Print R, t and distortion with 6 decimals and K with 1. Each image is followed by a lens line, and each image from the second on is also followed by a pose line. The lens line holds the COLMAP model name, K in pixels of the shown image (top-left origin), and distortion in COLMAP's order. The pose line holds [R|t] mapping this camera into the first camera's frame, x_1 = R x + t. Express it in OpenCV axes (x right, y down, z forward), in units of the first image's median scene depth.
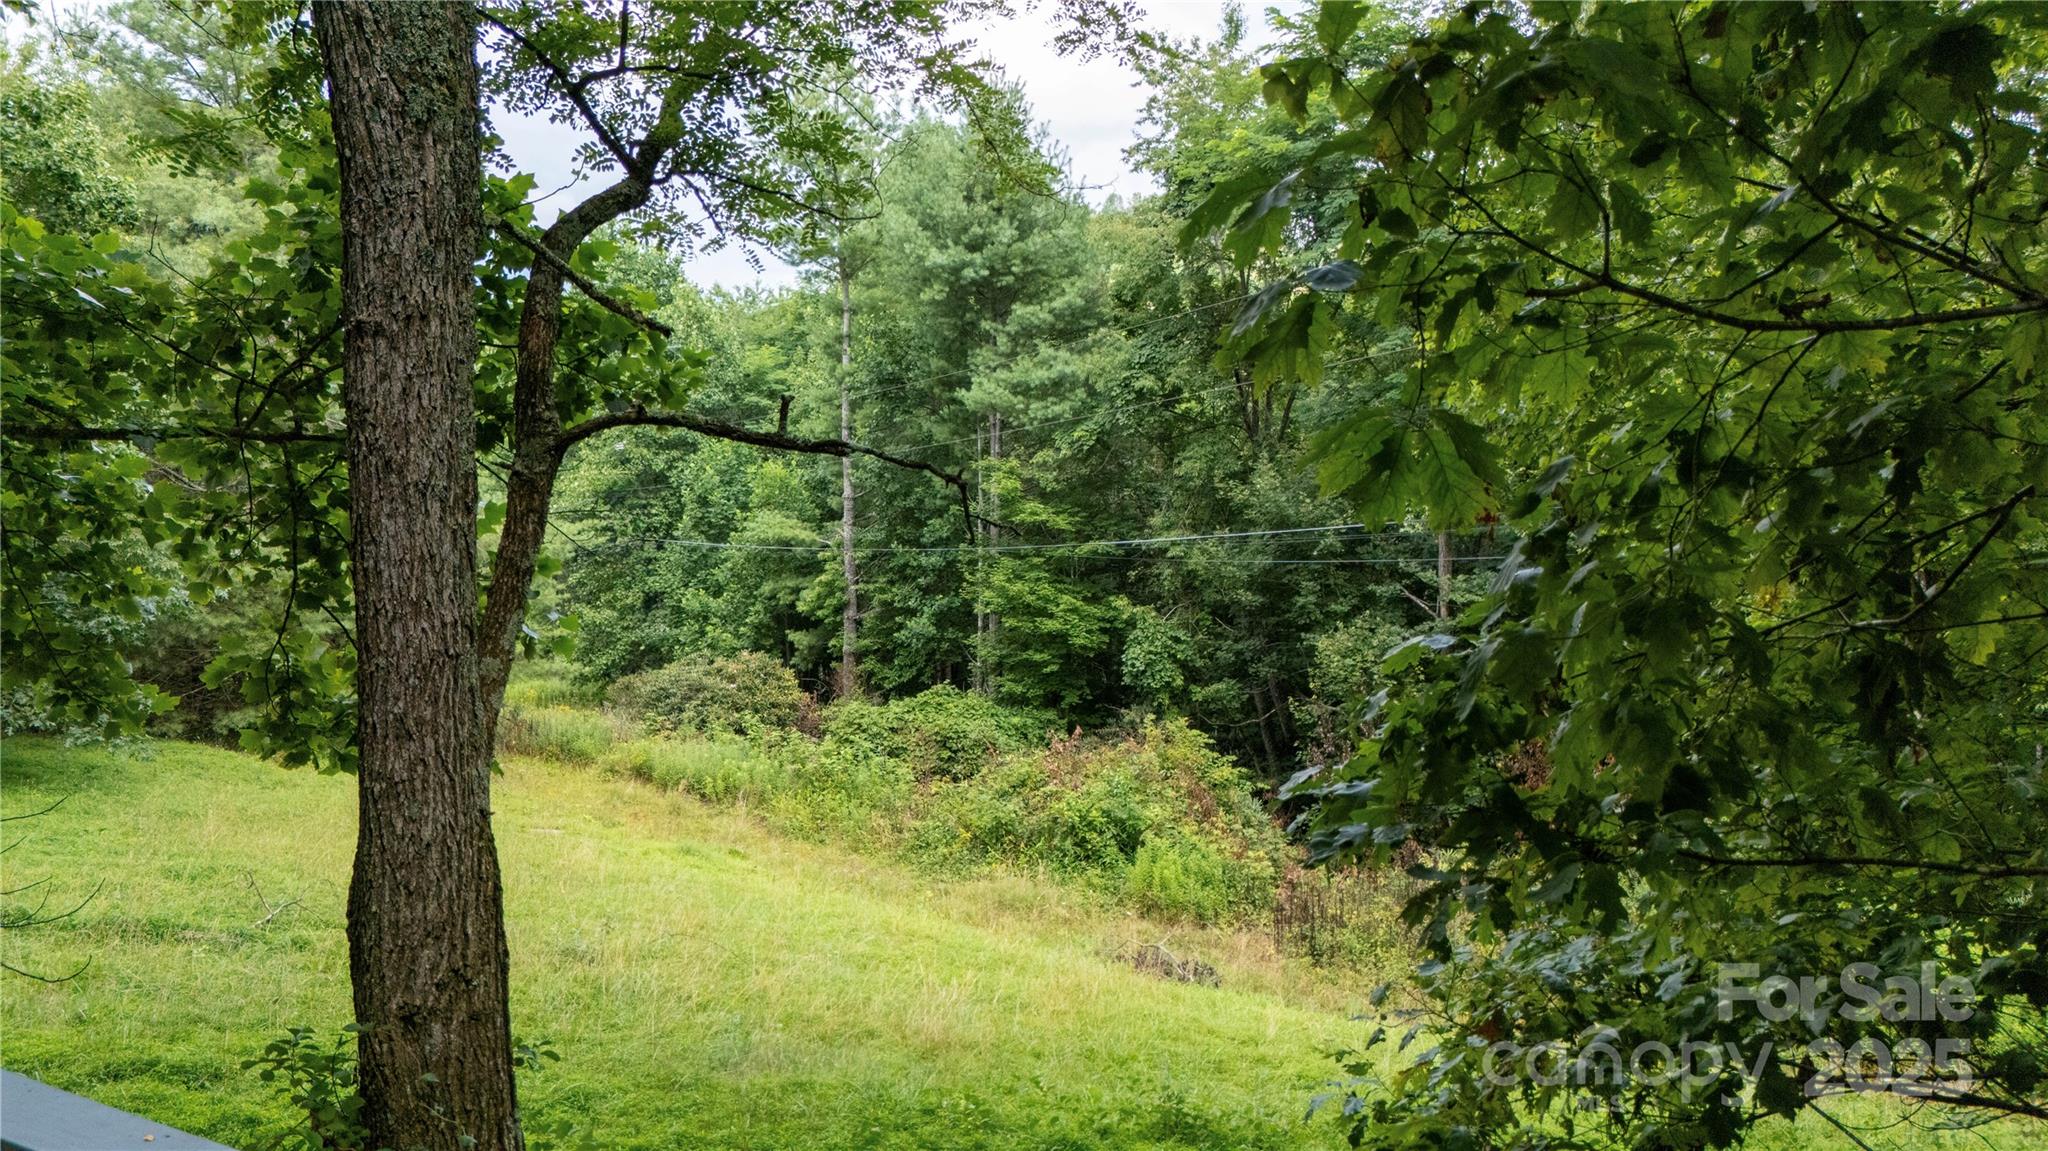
lens RADIAL K [[1491.9, 0, 1014.3], [0, 1491.9, 581.6], [0, 0, 1]] dist [0.038546, -0.014268]
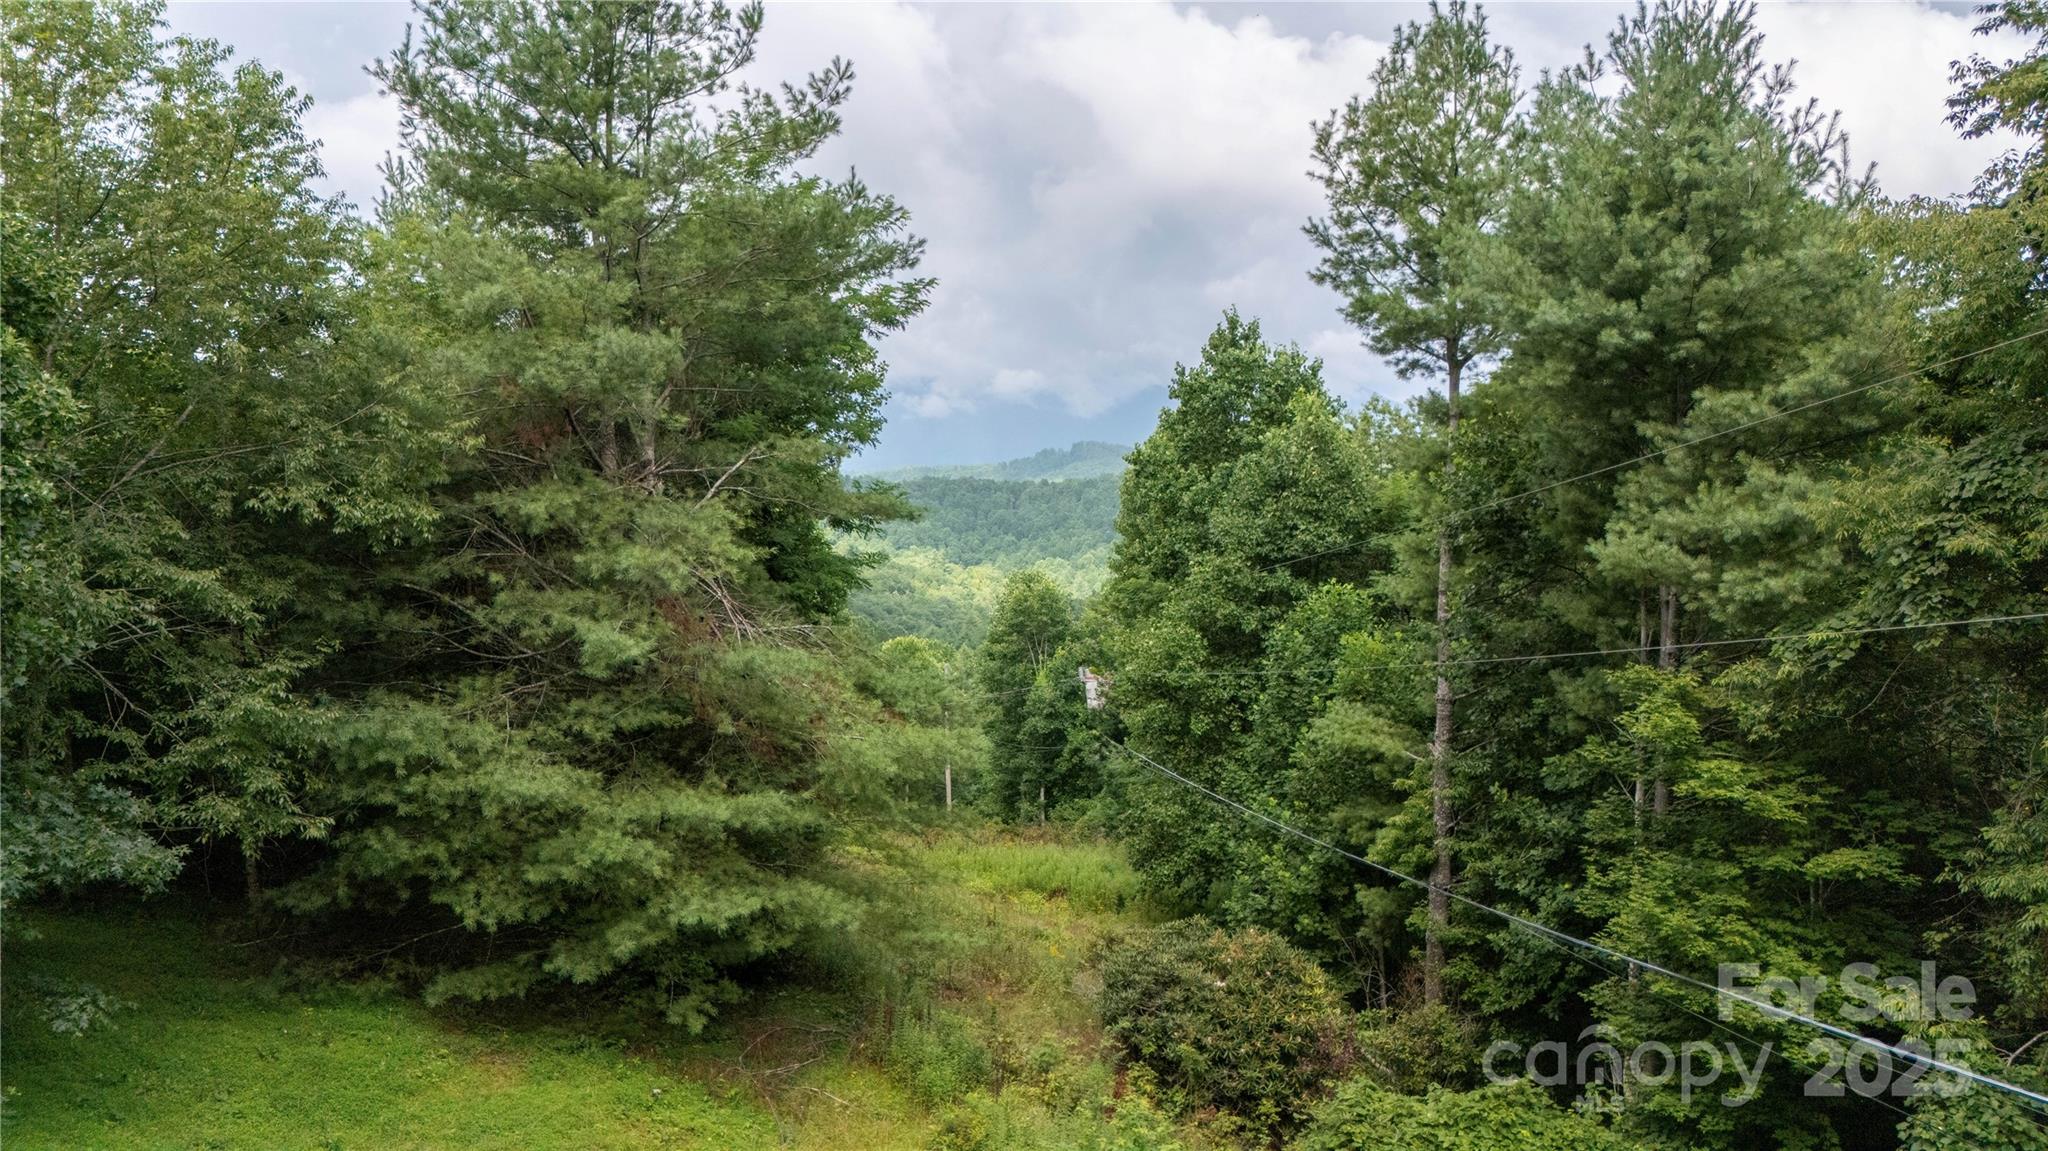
lens RADIAL K [[1491.9, 0, 1026.2], [0, 1491.9, 568.0], [0, 0, 1]] dist [0.038546, -0.014268]
pose [[0.875901, 0.031446, -0.481465, 0.050643], [-0.077681, 0.994047, -0.076397, -0.059469], [0.476196, 0.104317, 0.873130, 0.406902]]
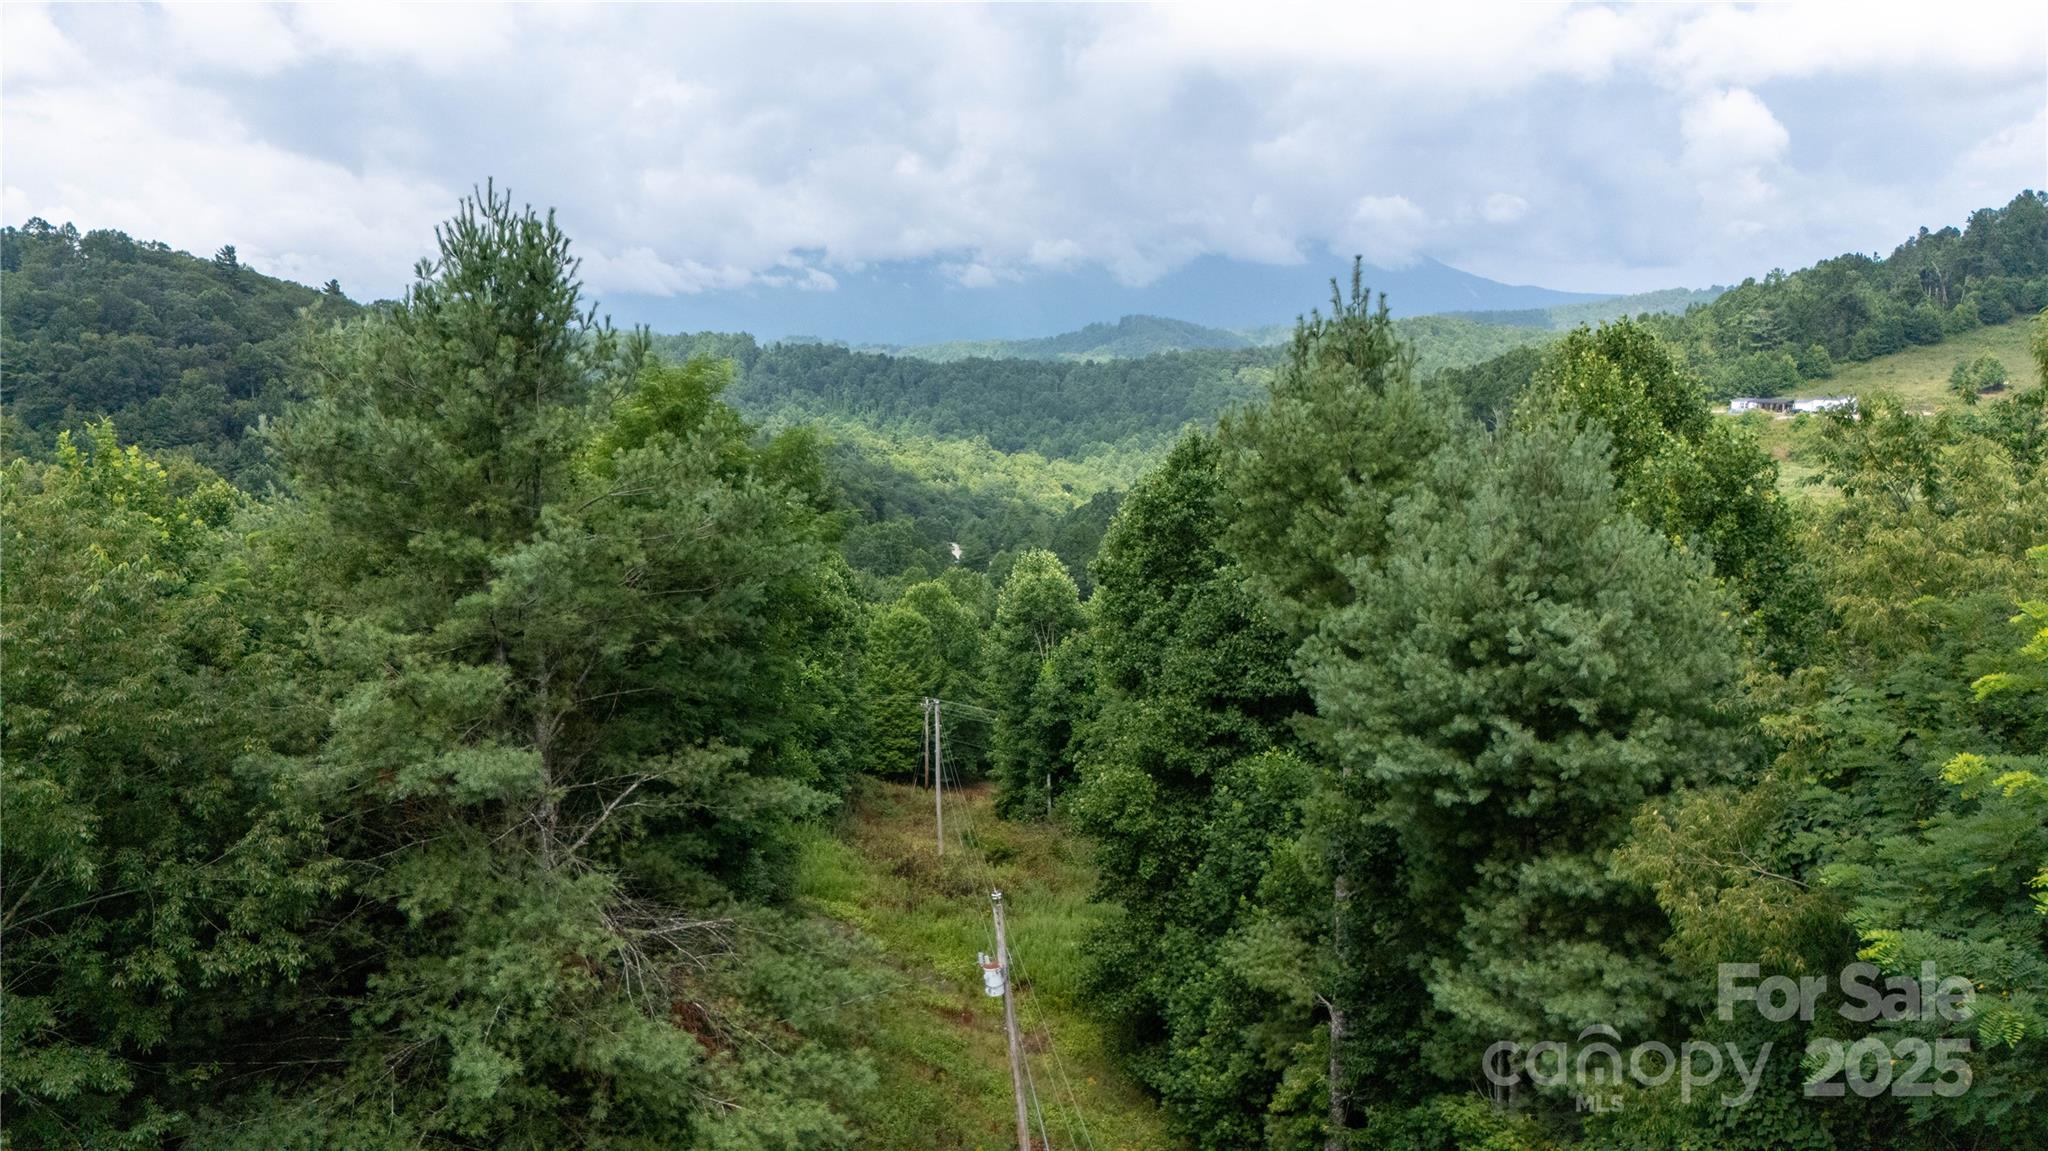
lens RADIAL K [[1491.9, 0, 1026.2], [0, 1491.9, 561.5], [0, 0, 1]] dist [0.038546, -0.014268]
pose [[0.859934, 0.071221, -0.505412, 0.111320], [-0.078927, 0.996861, 0.006183, -0.281751], [0.504266, 0.034574, 0.862856, 0.422110]]
